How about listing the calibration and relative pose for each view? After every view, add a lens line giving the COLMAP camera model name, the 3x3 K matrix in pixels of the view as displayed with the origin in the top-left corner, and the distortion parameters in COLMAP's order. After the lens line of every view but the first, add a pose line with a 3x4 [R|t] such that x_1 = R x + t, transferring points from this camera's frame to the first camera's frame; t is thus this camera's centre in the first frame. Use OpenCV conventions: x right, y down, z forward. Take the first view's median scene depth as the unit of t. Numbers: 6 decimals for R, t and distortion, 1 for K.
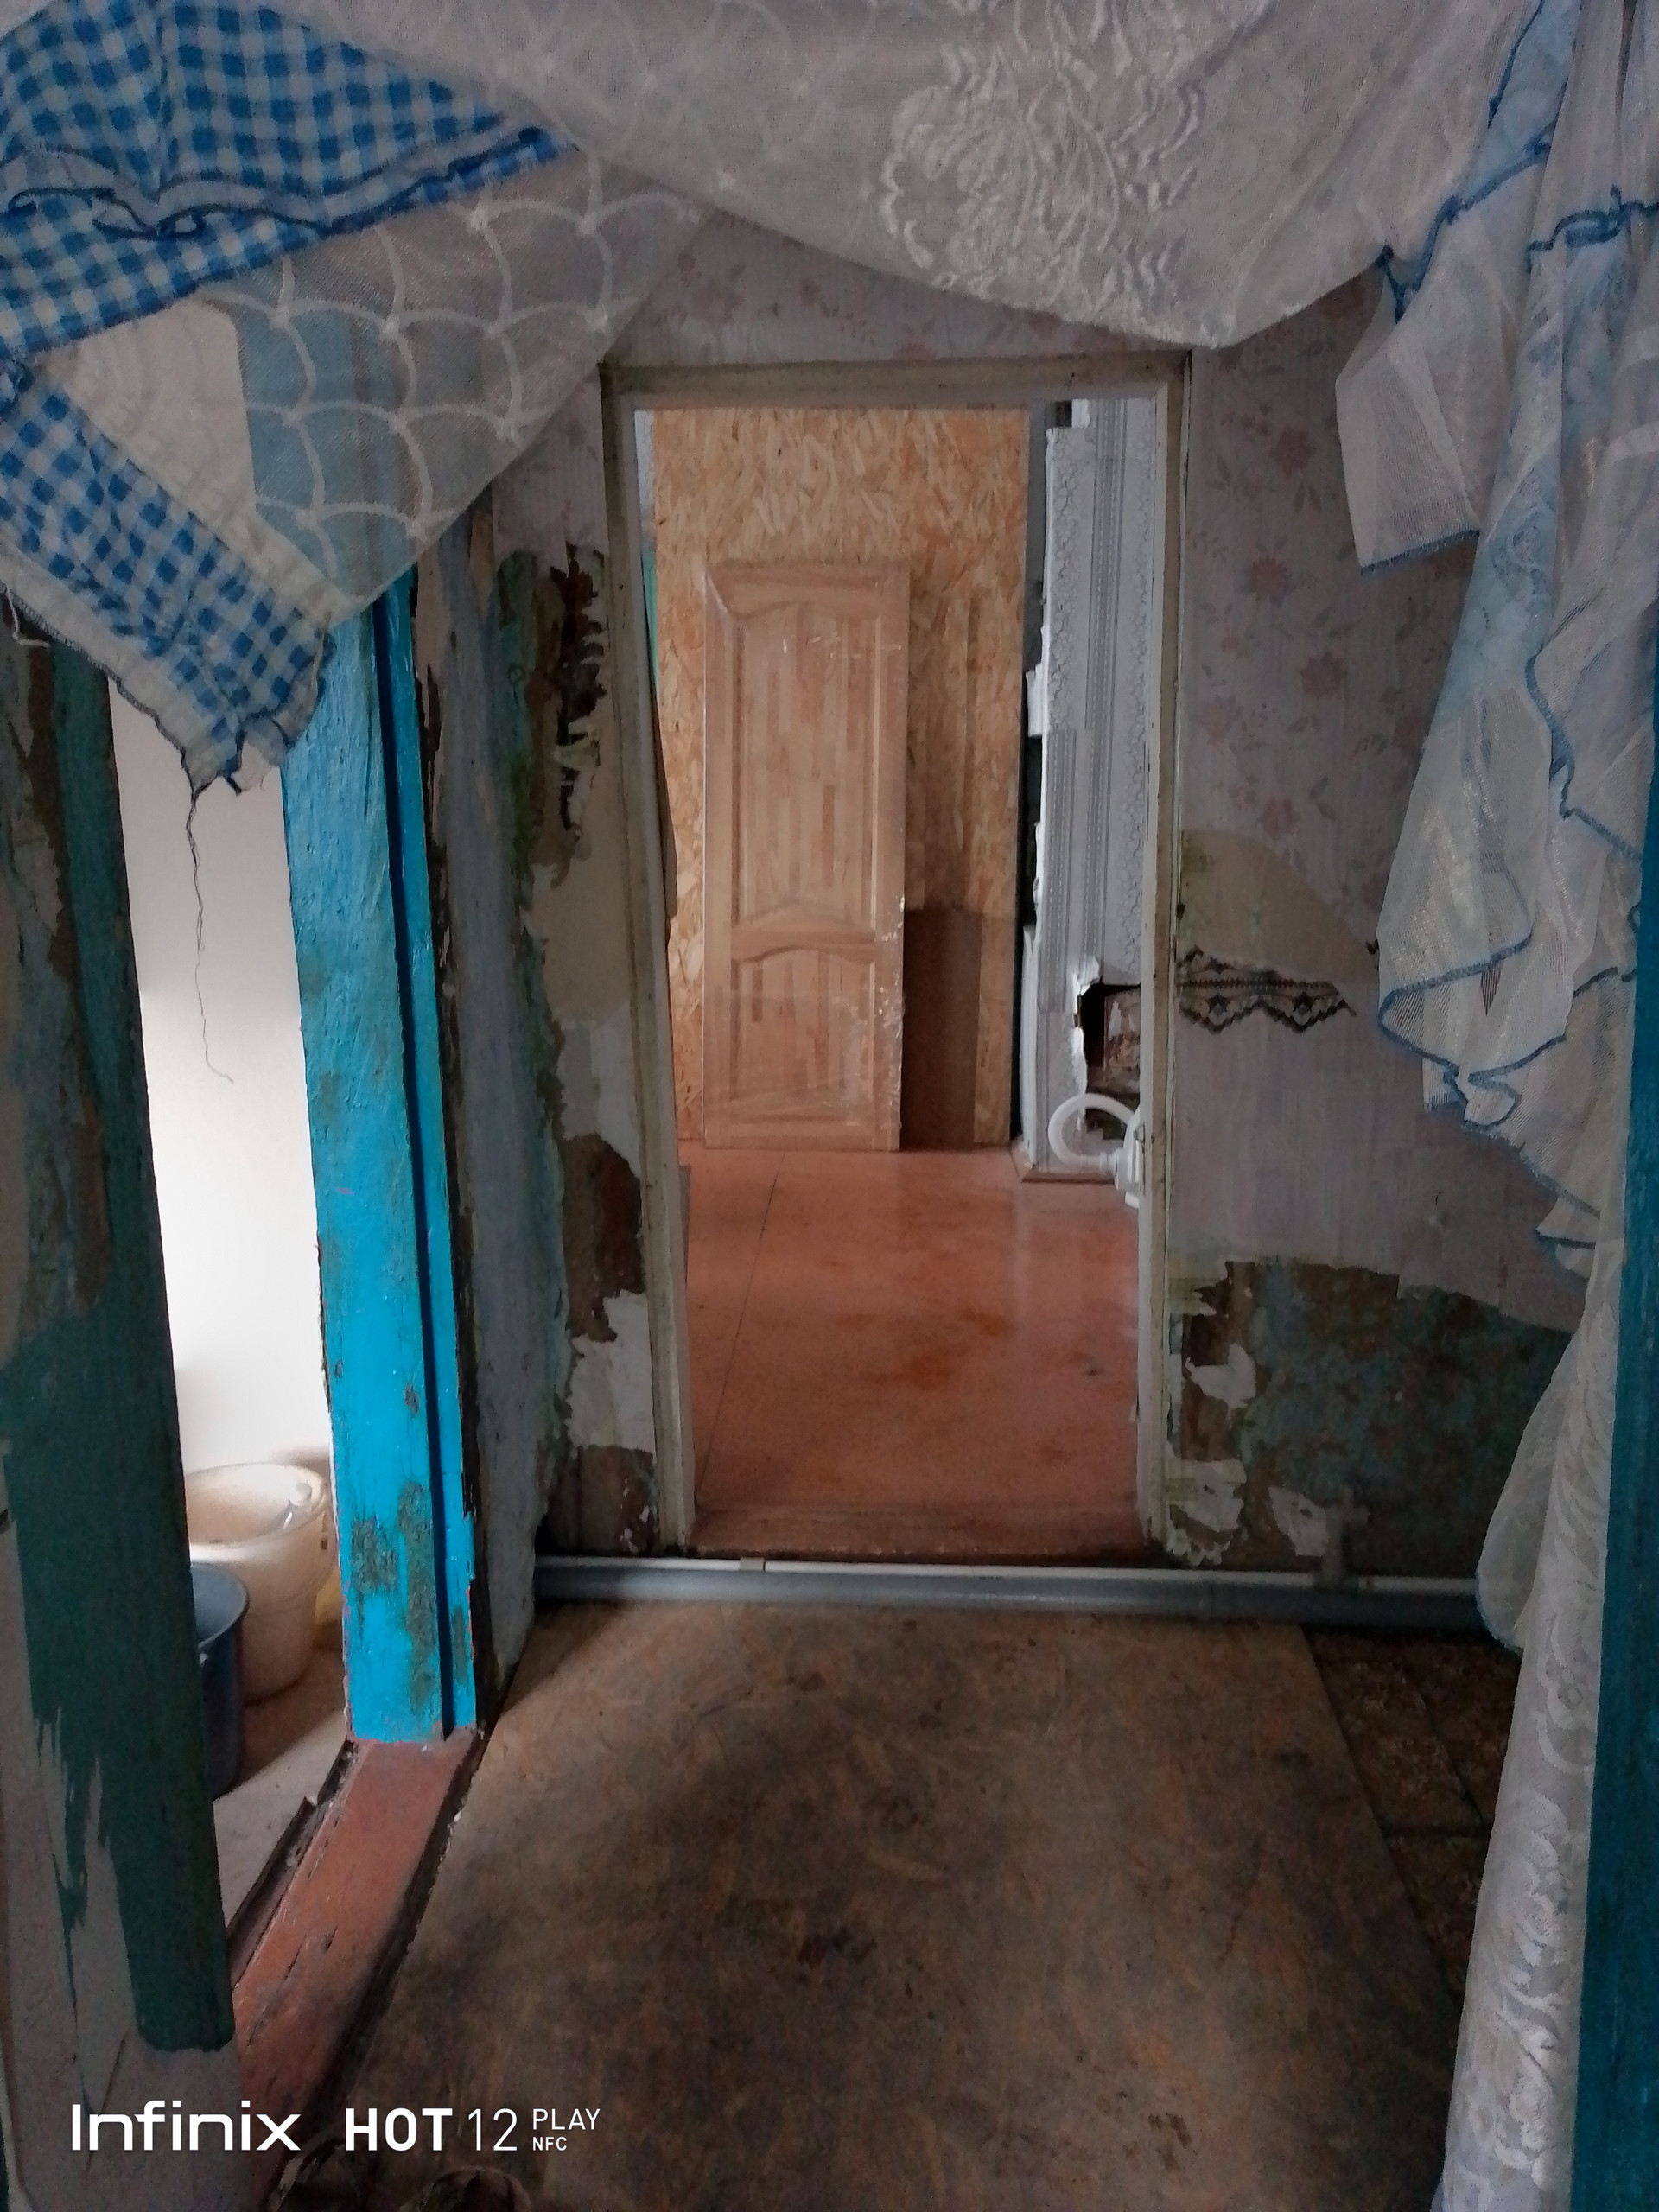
lens RADIAL K [[1808.1, 0, 843.0], [0, 1808.1, 1104.9], [0, 0, 1]] dist [0.090697, -0.173347]
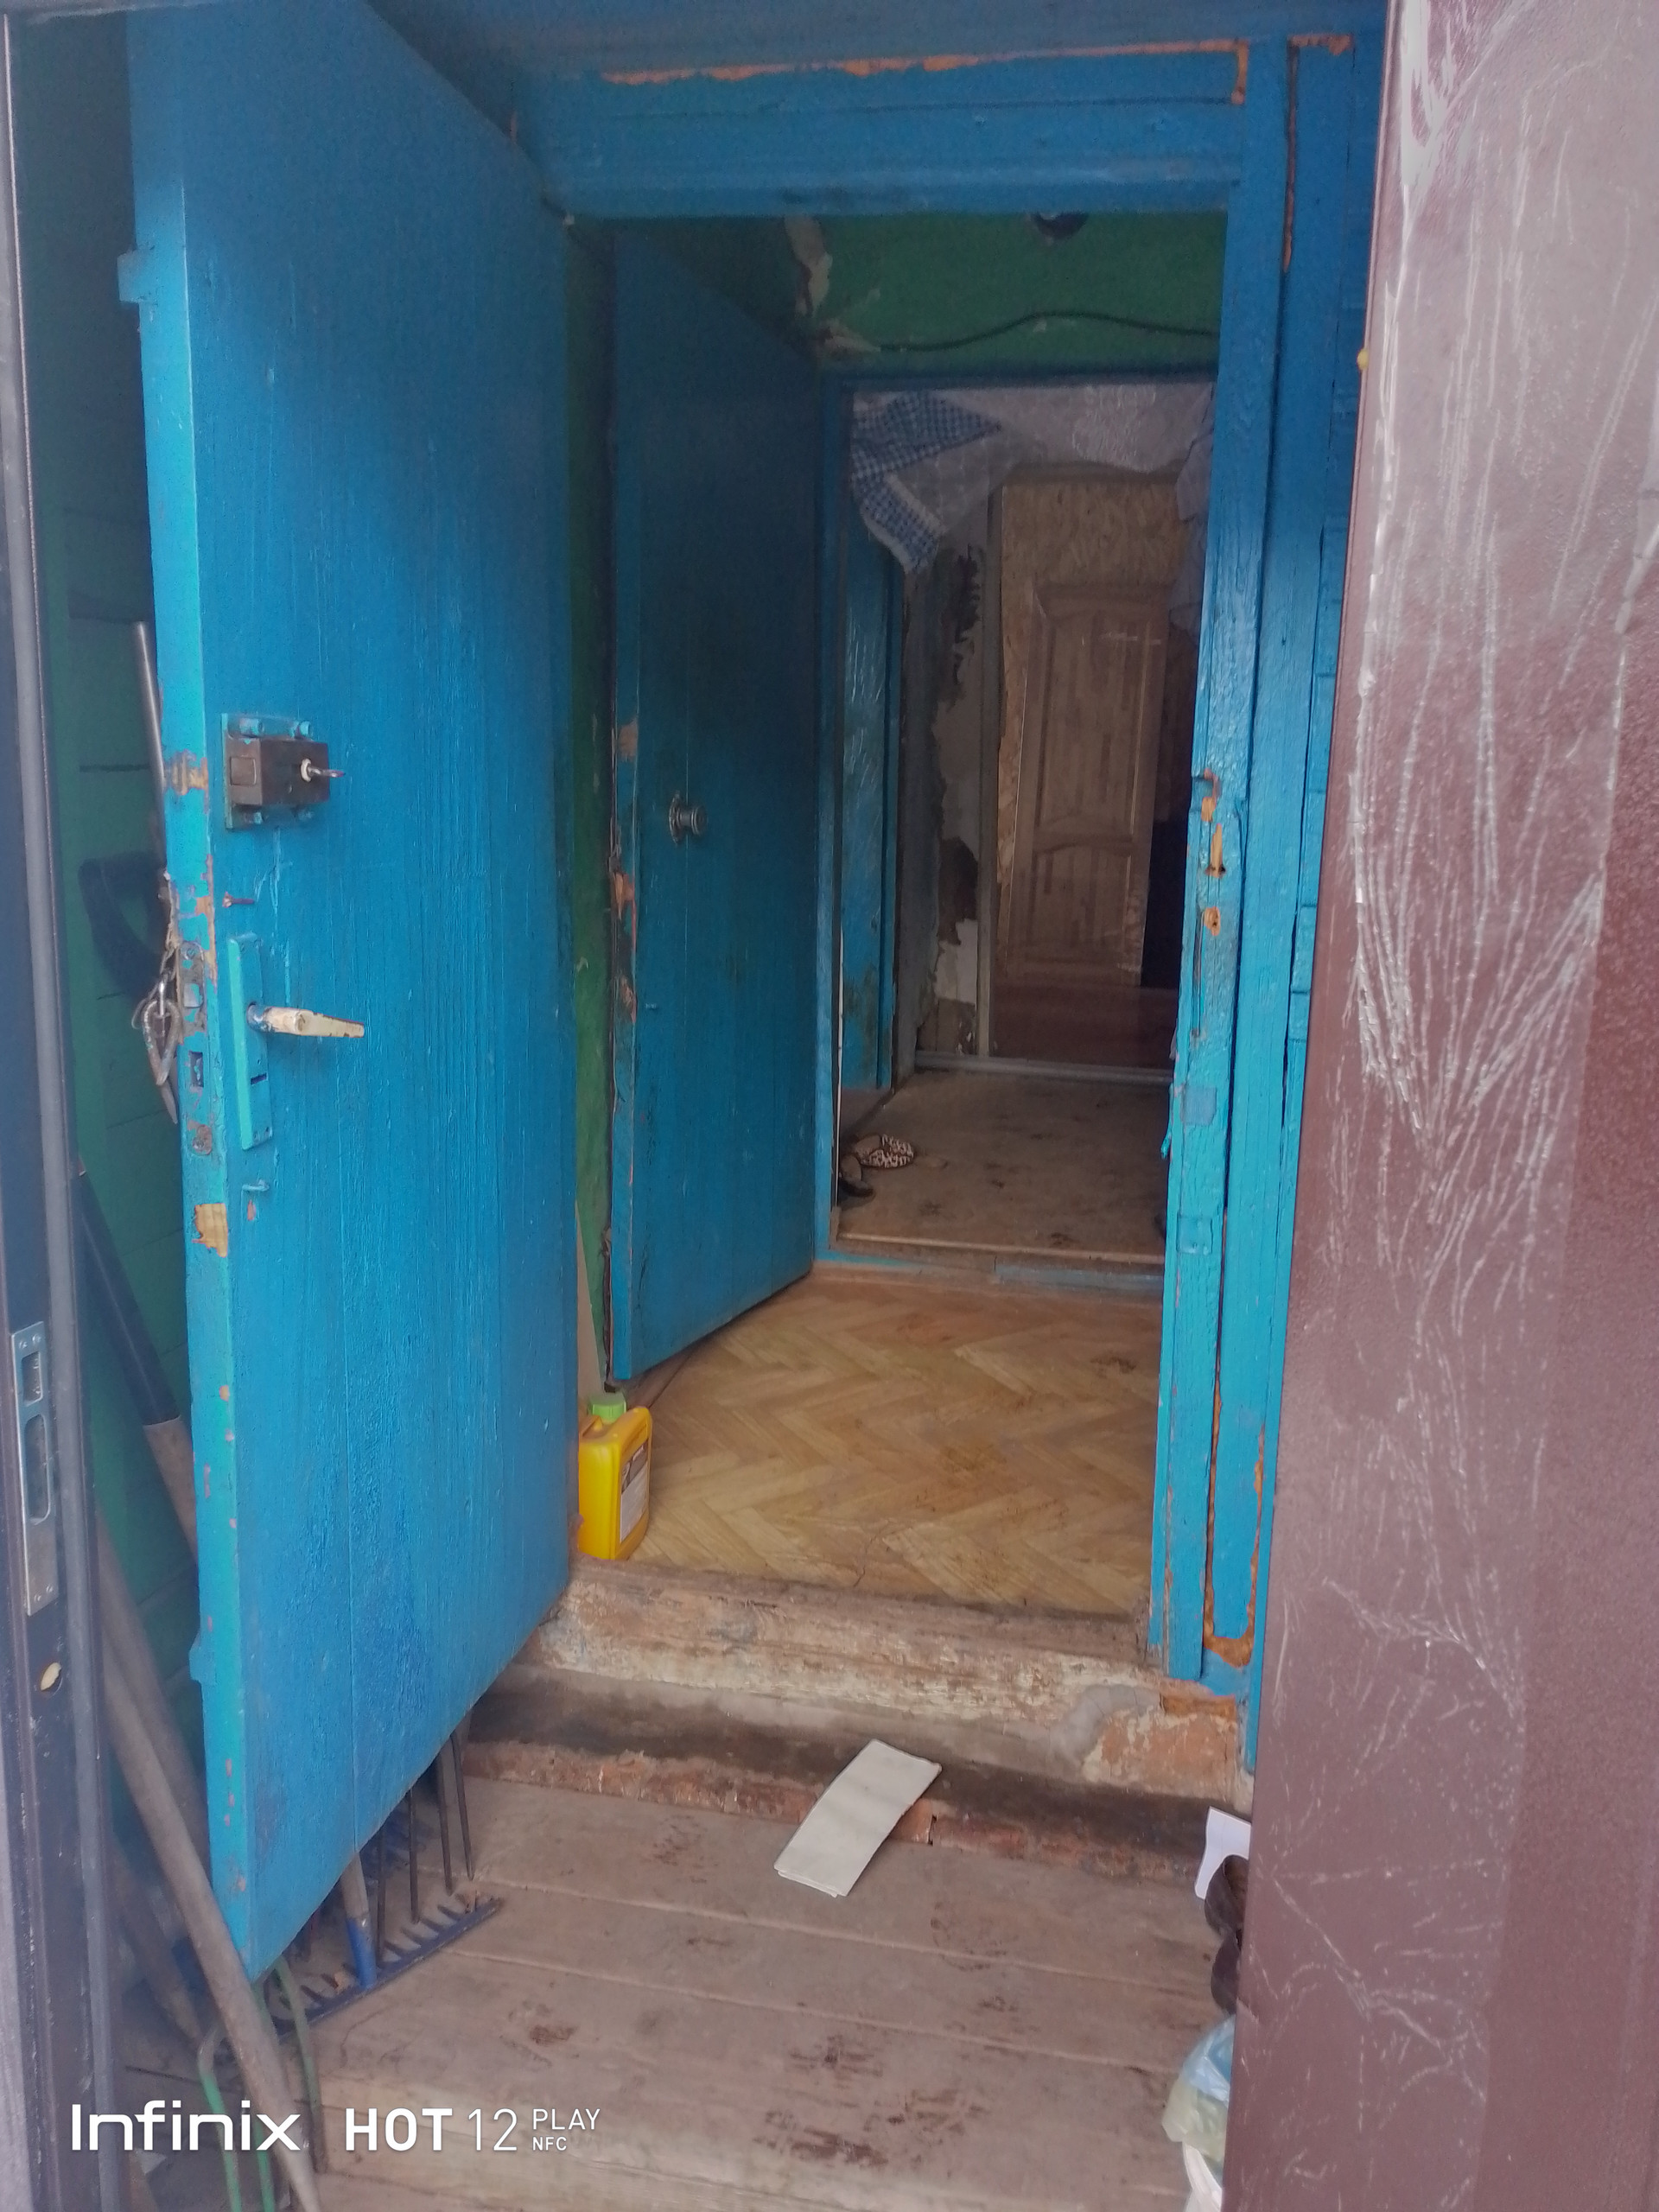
lens RADIAL K [[1808.1, 0, 843.0], [0, 1808.1, 1104.9], [0, 0, 1]] dist [0.090697, -0.173347]
pose [[0.984528, 0.061516, -0.164076, 0.085478], [-0.067140, 0.997323, -0.028952, 0.370823], [0.161856, 0.039520, 0.986023, -0.981379]]
